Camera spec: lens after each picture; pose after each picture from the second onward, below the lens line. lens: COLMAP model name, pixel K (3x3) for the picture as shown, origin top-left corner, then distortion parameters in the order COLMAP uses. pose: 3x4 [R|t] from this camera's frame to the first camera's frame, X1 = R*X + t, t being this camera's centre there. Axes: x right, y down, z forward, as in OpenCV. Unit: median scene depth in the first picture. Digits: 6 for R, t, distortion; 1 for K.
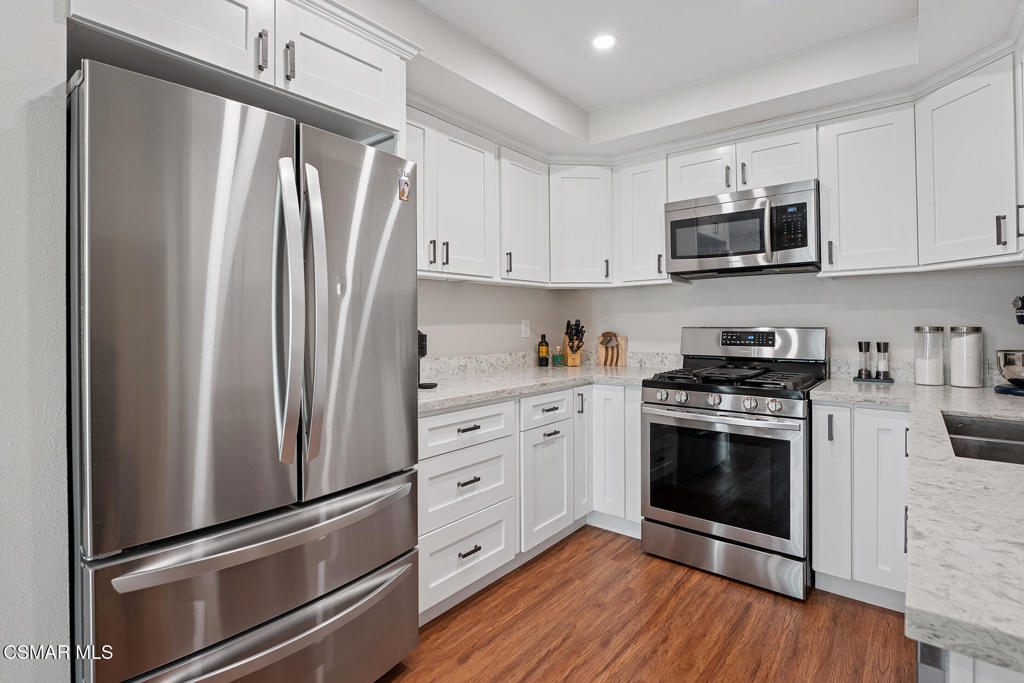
lens RADIAL K [[500.6, 0, 510.6], [0, 500.6, 321.8], [0, 0, 1]] dist [-0.015153, 0.000424]
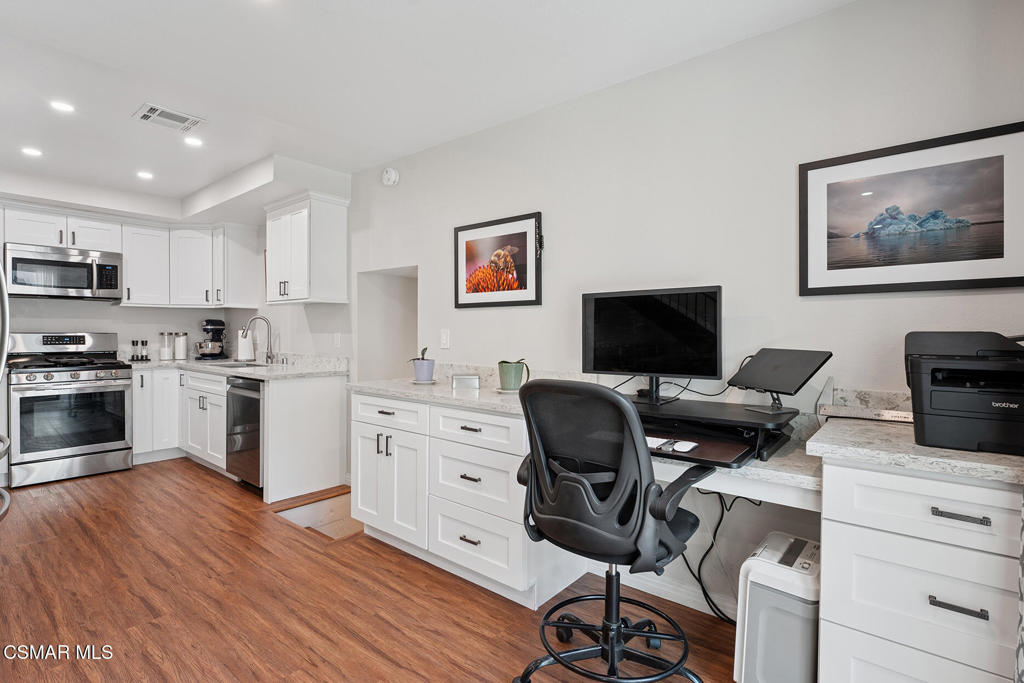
lens RADIAL K [[489.8, 0, 510.9], [0, 489.8, 339.0], [0, 0, 1]] dist [-0.012322, 0.000320]
pose [[-0.010392, -0.007608, 0.999917, -1.123383], [-0.008229, 0.999938, 0.007522, 0.007783], [-0.999912, -0.008150, -0.010454, -0.409279]]
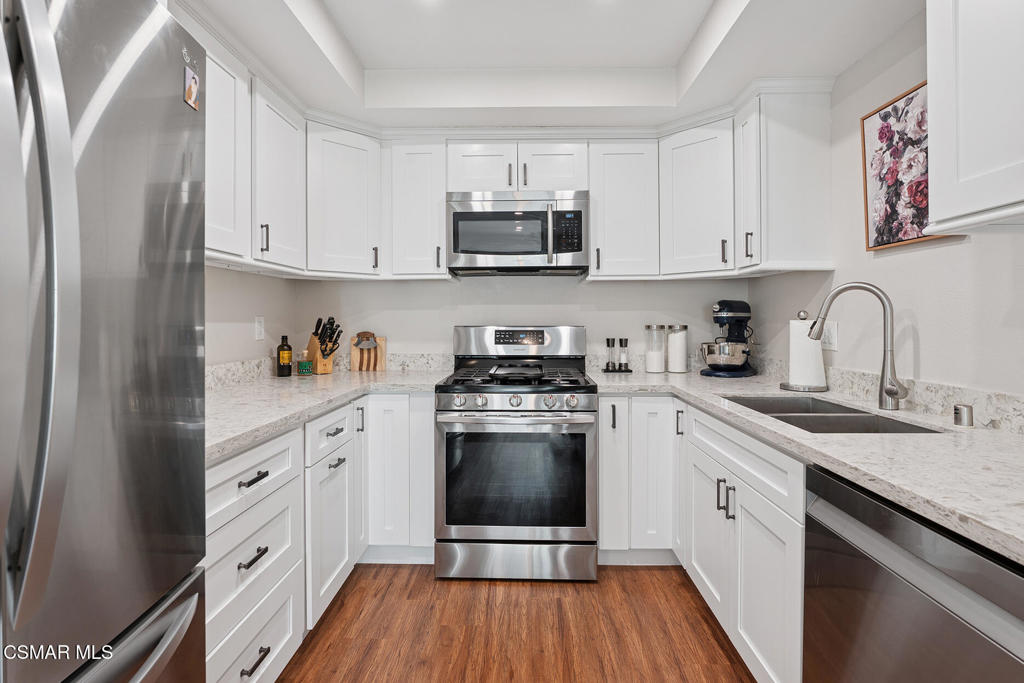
lens RADIAL K [[500.6, 0, 510.6], [0, 500.6, 321.8], [0, 0, 1]] dist [-0.015153, 0.000424]
pose [[0.785680, 0.003087, 0.618625, -0.183114], [-0.004098, 0.999992, 0.000214, 0.002351], [-0.618619, -0.002704, 0.785686, 0.218326]]
